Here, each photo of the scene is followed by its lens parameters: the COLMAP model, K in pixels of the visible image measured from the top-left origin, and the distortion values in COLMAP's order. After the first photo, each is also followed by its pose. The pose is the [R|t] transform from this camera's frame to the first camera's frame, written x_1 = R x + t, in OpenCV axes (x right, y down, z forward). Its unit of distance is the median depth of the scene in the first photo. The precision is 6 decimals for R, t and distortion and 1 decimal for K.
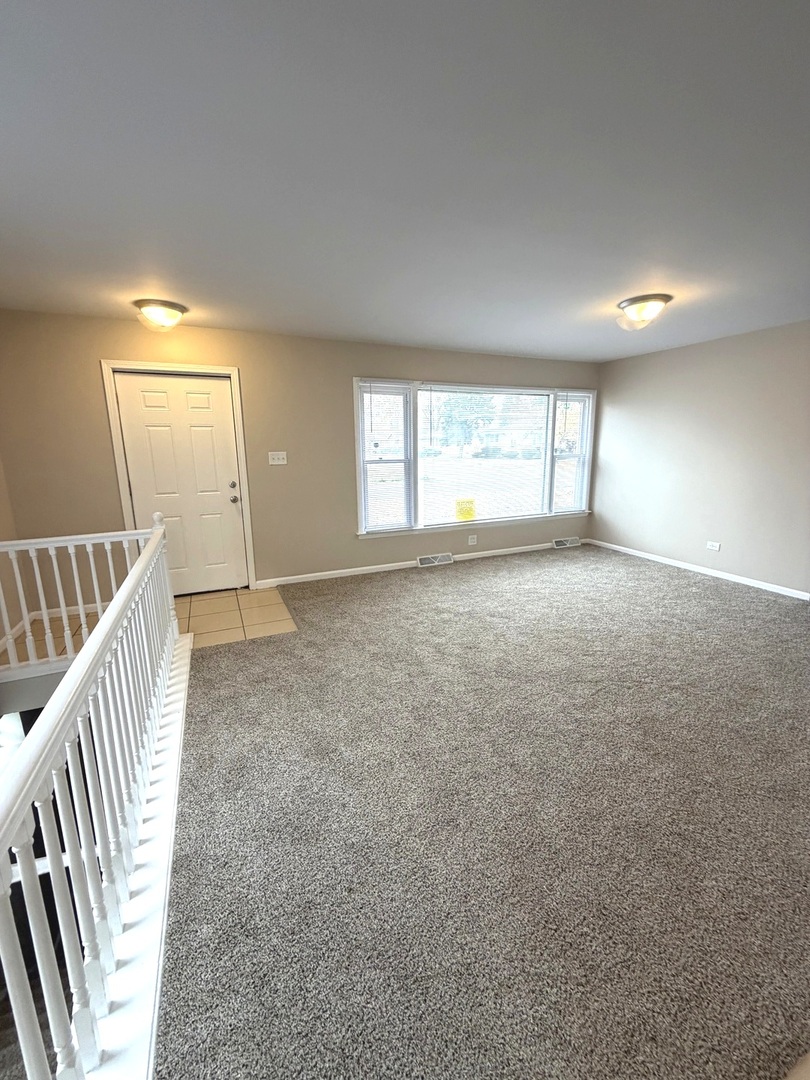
lens RADIAL K [[432.5, 0, 400.2], [0, 432.5, 536.5], [0, 0, 1]] dist [0.012464, 0.000131]
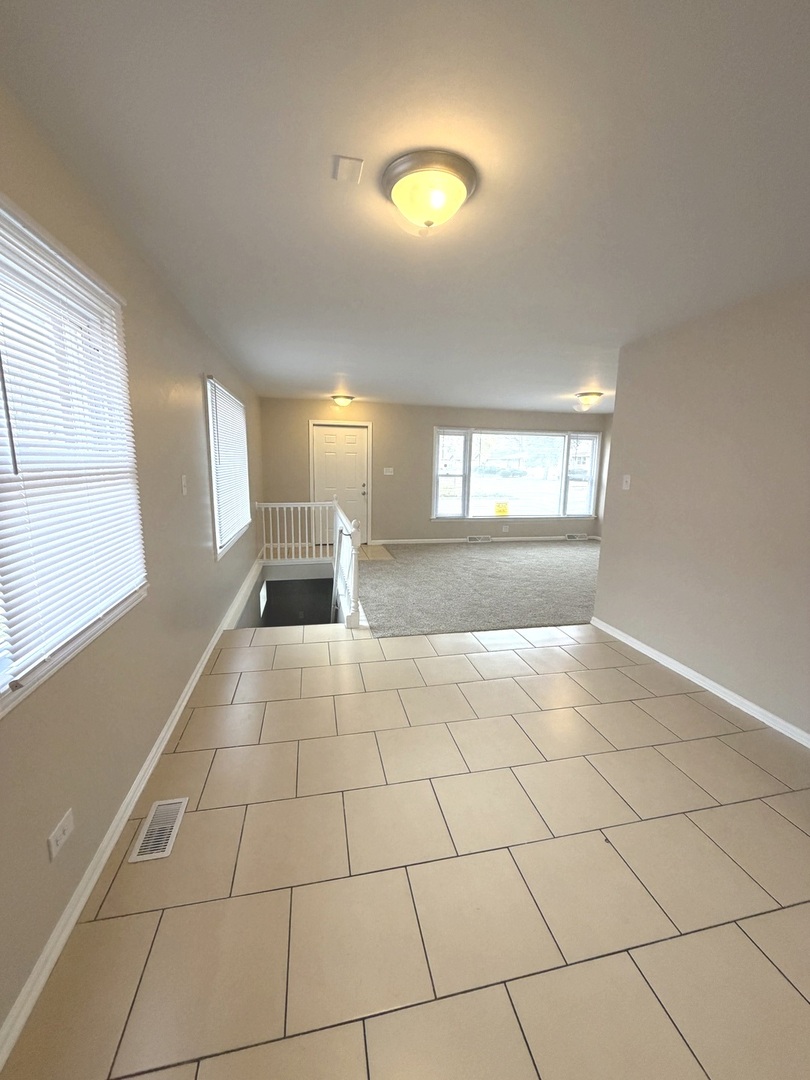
lens RADIAL K [[432.5, 0, 403.8], [0, 432.5, 542.5], [0, 0, 1]] dist [0.012464, 0.000131]
pose [[0.980944, 0.063877, -0.183489, 0.112777], [-0.068852, 0.997409, -0.020868, 0.131326], [0.181681, 0.033104, 0.982800, -0.664798]]
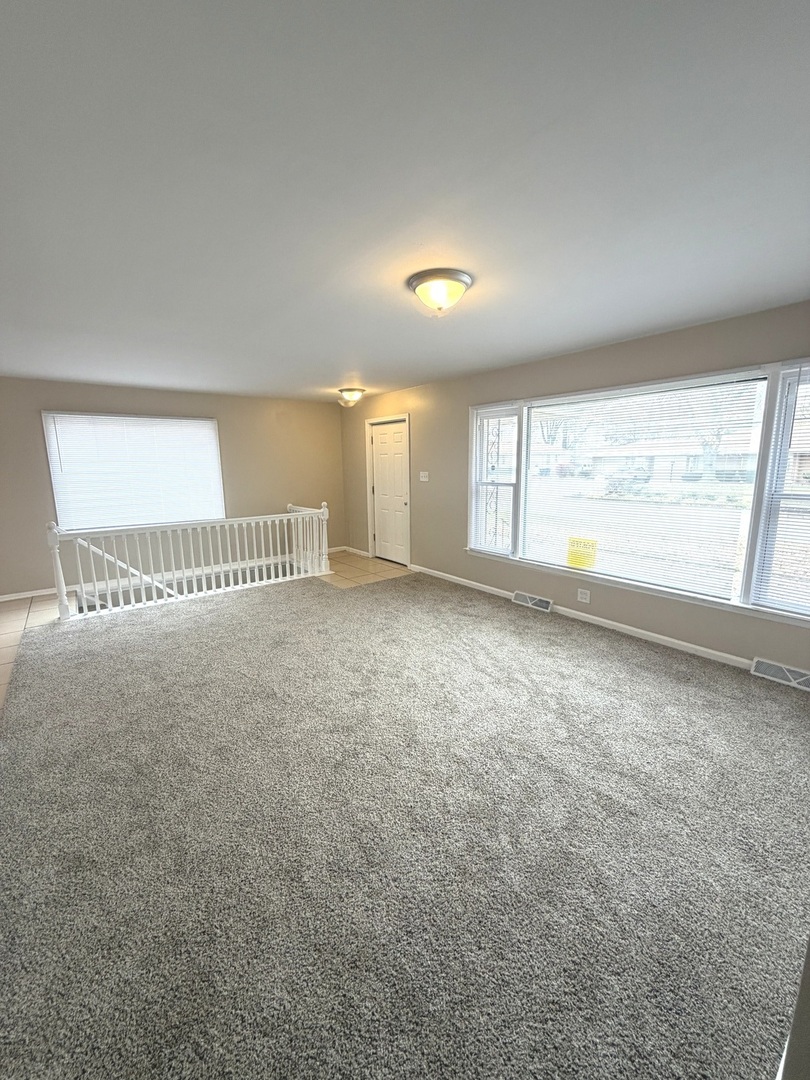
lens RADIAL K [[432.5, 0, 407.6], [0, 432.5, 538.1], [0, 0, 1]] dist [0.012464, 0.000131]
pose [[0.256971, 0.172497, -0.950900, 0.902726], [-0.200203, 0.972099, 0.122240, -0.136361], [0.945455, 0.158961, 0.284336, 0.556065]]
